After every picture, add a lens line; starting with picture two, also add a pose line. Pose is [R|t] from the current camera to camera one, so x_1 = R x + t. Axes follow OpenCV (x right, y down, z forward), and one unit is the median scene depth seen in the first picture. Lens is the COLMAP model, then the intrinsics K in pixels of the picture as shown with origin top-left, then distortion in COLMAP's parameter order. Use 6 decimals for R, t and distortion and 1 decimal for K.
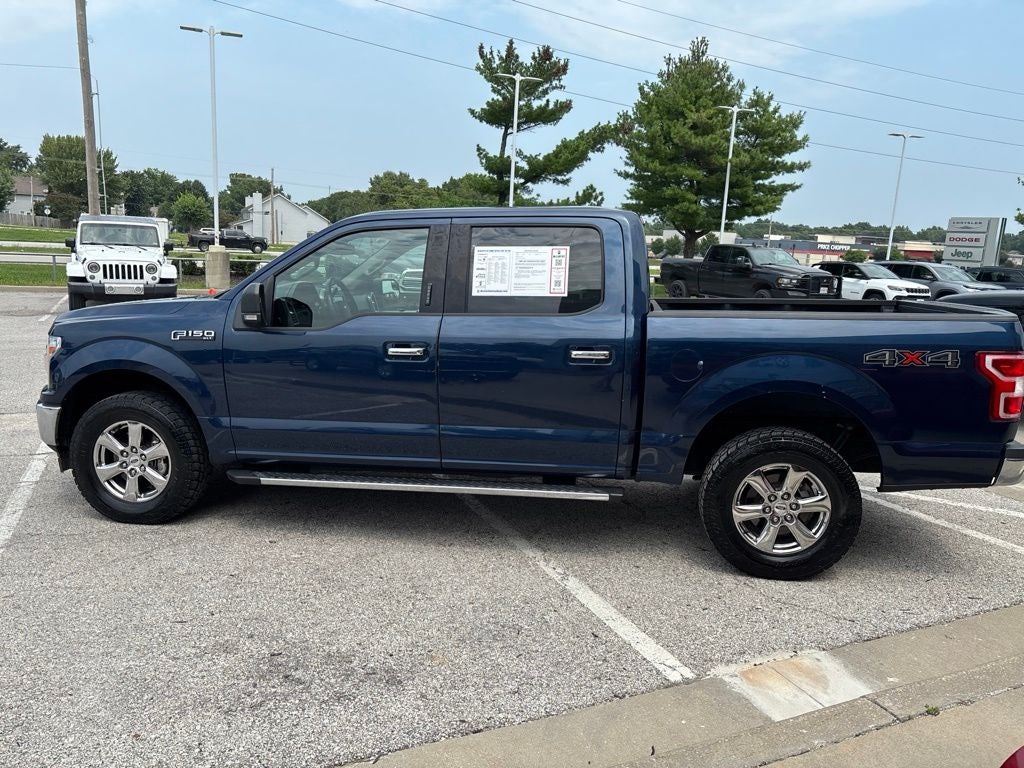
lens RADIAL K [[774.7, 0, 510.1], [0, 774.7, 392.4], [0, 0, 1]] dist [0.046729, -0.052970]
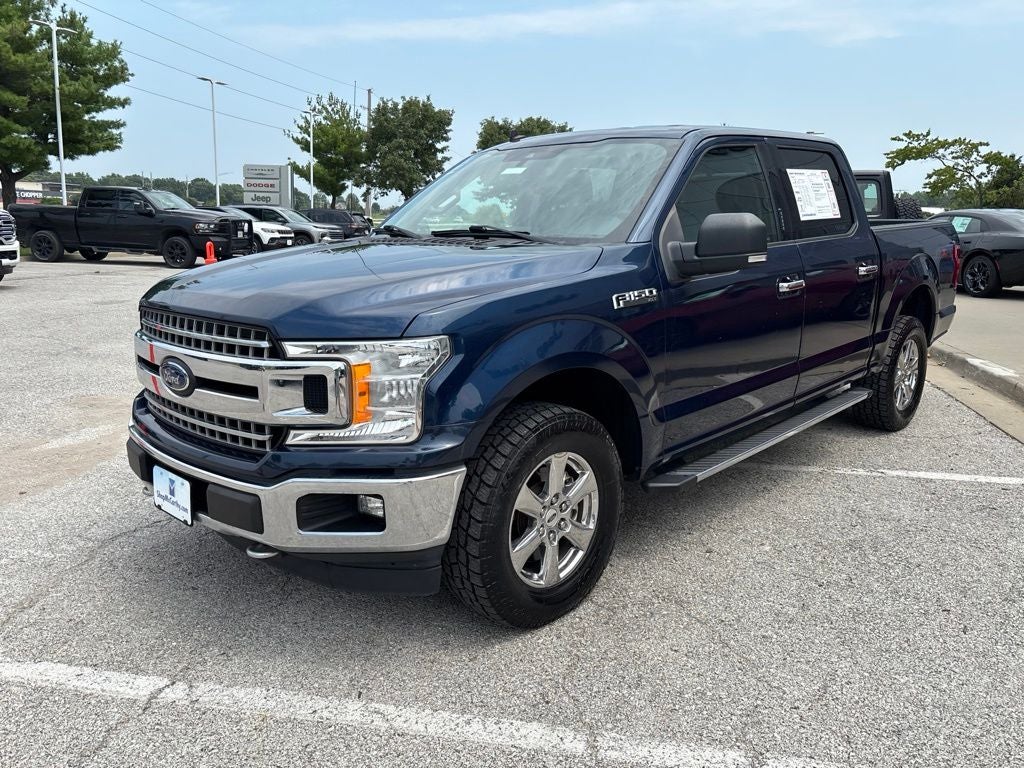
lens RADIAL K [[774.7, 0, 508.1], [0, 774.7, 377.7], [0, 0, 1]] dist [0.046729, -0.052970]
pose [[0.579979, -0.192031, 0.791675, -0.913304], [0.155470, 0.980049, 0.123827, -0.095222], [-0.799658, 0.051265, 0.598263, 0.625867]]
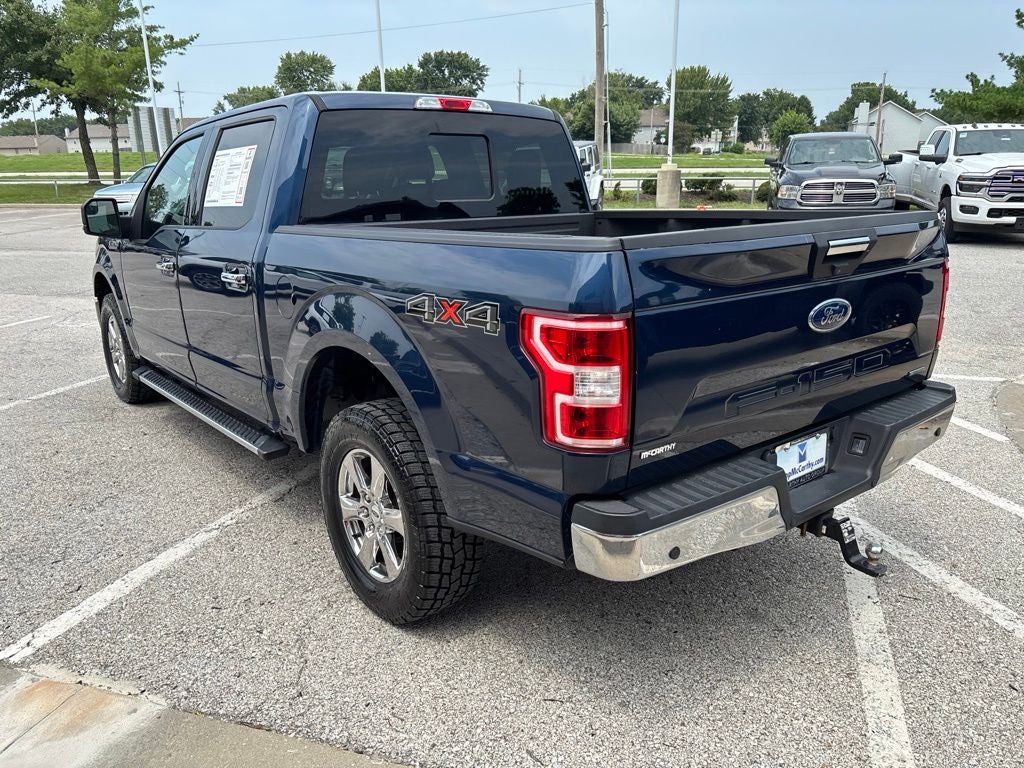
lens RADIAL K [[774.7, 0, 509.9], [0, 774.7, 385.2], [0, 0, 1]] dist [0.046729, -0.052970]
pose [[0.735600, 0.141246, -0.662528, 0.739814], [-0.081237, 0.989356, 0.120727, -0.049705], [0.672528, -0.034985, 0.739244, 0.480793]]
